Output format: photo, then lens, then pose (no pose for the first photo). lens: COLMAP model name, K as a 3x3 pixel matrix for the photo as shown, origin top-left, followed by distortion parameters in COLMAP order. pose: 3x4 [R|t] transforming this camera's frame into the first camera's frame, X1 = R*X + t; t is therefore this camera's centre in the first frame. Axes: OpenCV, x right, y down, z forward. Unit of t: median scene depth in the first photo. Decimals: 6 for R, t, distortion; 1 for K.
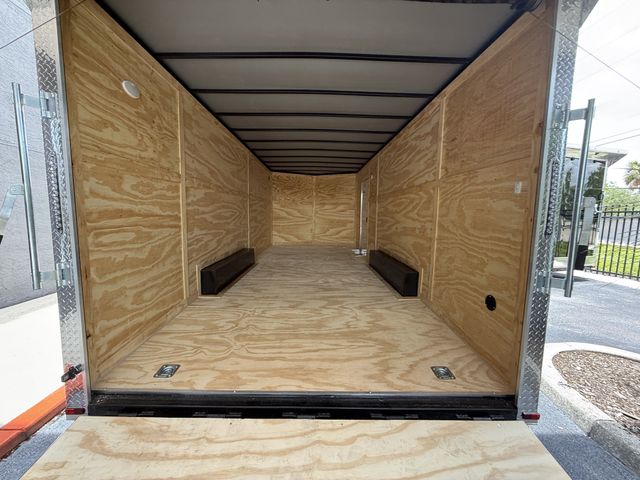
lens RADIAL K [[255.2, 0, 322.7], [0, 255.2, 241.3], [0, 0, 1]] dist [-0.000487, -0.000138]
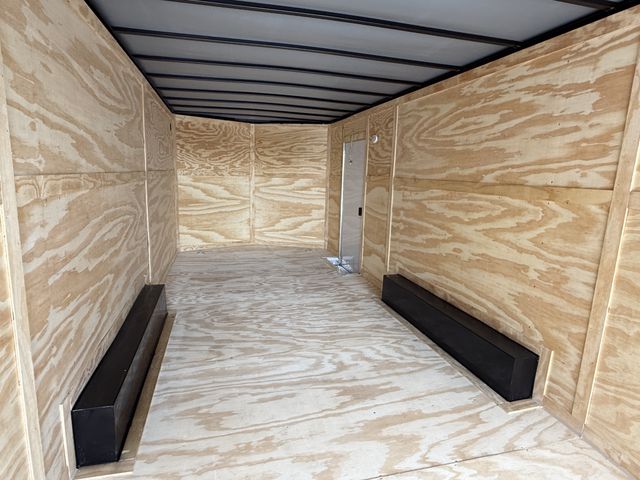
lens RADIAL K [[378.1, 0, 319.2], [0, 378.1, 240.7], [0, 0, 1]] dist [0.000348, 0.000081]
pose [[0.971801, -0.027325, 0.234213, -0.170410], [0.008009, 0.996515, 0.083032, -0.129989], [-0.235665, -0.078815, 0.968633, 0.269441]]
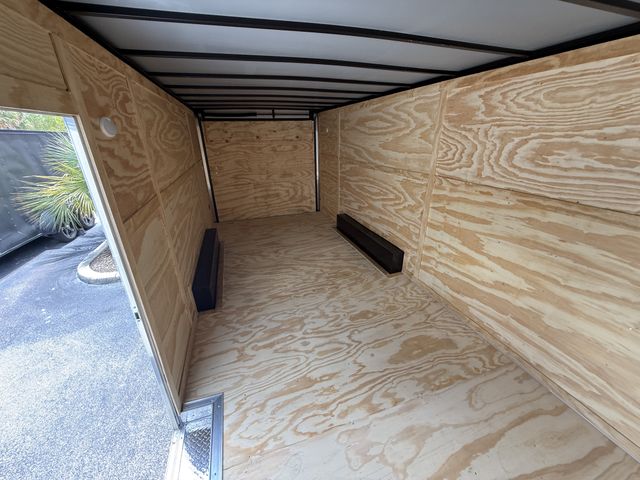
lens RADIAL K [[255.2, 0, 322.0], [0, 255.2, 236.9], [0, 0, 1]] dist [-0.000487, -0.000138]
pose [[-0.953109, 0.109666, -0.282059, 0.116059], [-0.034554, 0.886500, 0.461437, -0.370624], [0.300649, 0.449546, -0.841141, 1.733270]]
